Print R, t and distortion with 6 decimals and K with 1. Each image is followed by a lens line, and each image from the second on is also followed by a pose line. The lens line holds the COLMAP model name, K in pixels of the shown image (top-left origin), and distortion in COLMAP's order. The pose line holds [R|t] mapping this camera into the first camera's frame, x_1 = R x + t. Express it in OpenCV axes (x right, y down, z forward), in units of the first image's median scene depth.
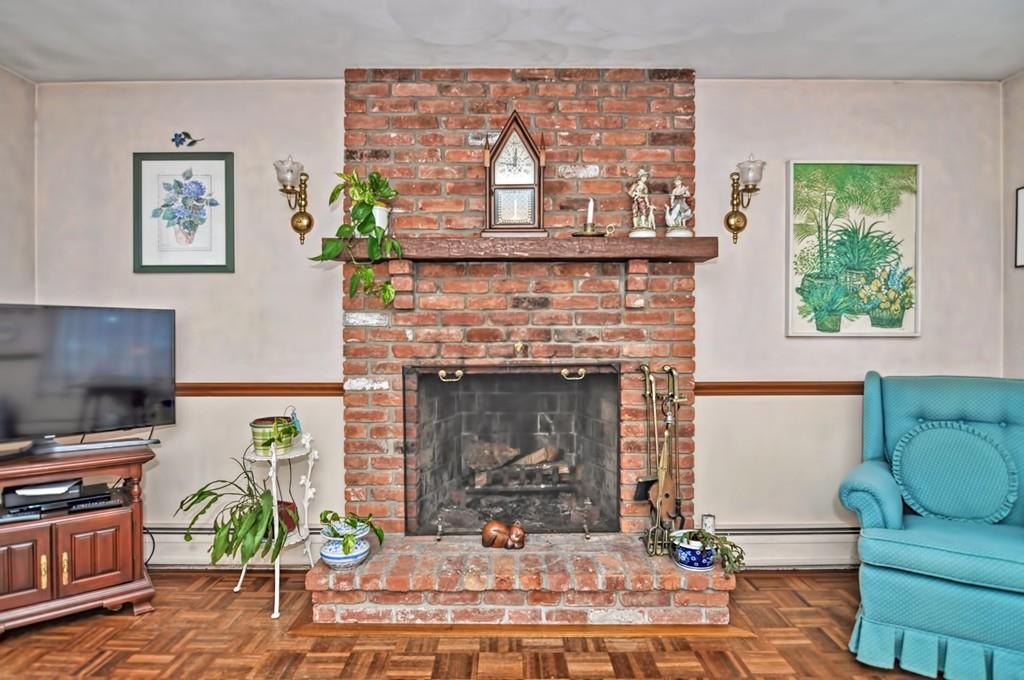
lens RADIAL K [[553.1, 0, 515.1], [0, 553.1, 338.9], [0, 0, 1]] dist [-0.008066, -0.001779]
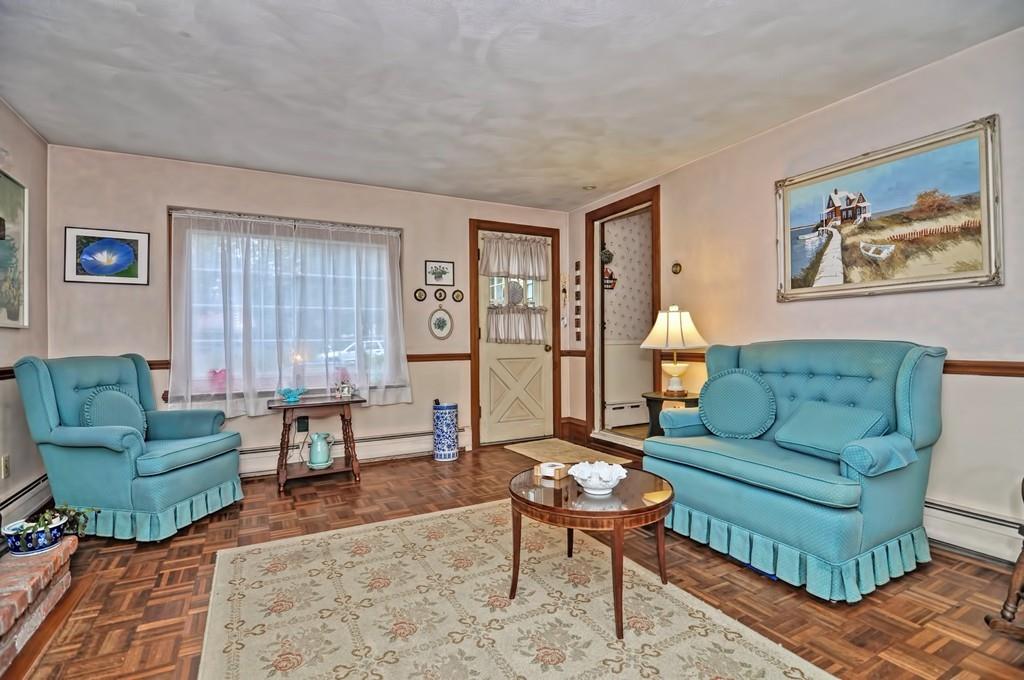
lens RADIAL K [[492.4, 0, 517.4], [0, 492.4, 335.4], [0, 0, 1]] dist [-0.008739, -0.003289]
pose [[-0.475521, 0.008921, 0.879659, -0.761909], [0.016595, 0.999862, -0.001169, 0.030859], [-0.879548, 0.014042, -0.475603, 0.572730]]
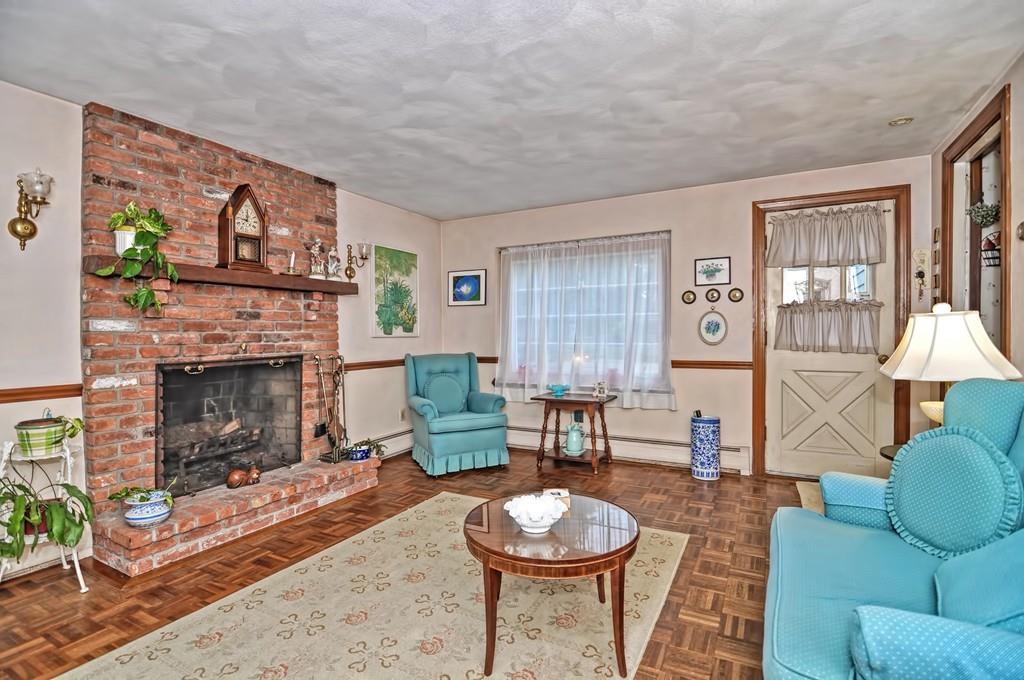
lens RADIAL K [[492.4, 0, 517.4], [0, 492.4, 338.7], [0, 0, 1]] dist [-0.008739, -0.003289]
pose [[0.465113, -0.012407, 0.885164, -0.780926], [0.015610, 0.999861, 0.005812, -0.001194], [-0.885114, 0.011114, 0.465242, -0.215480]]
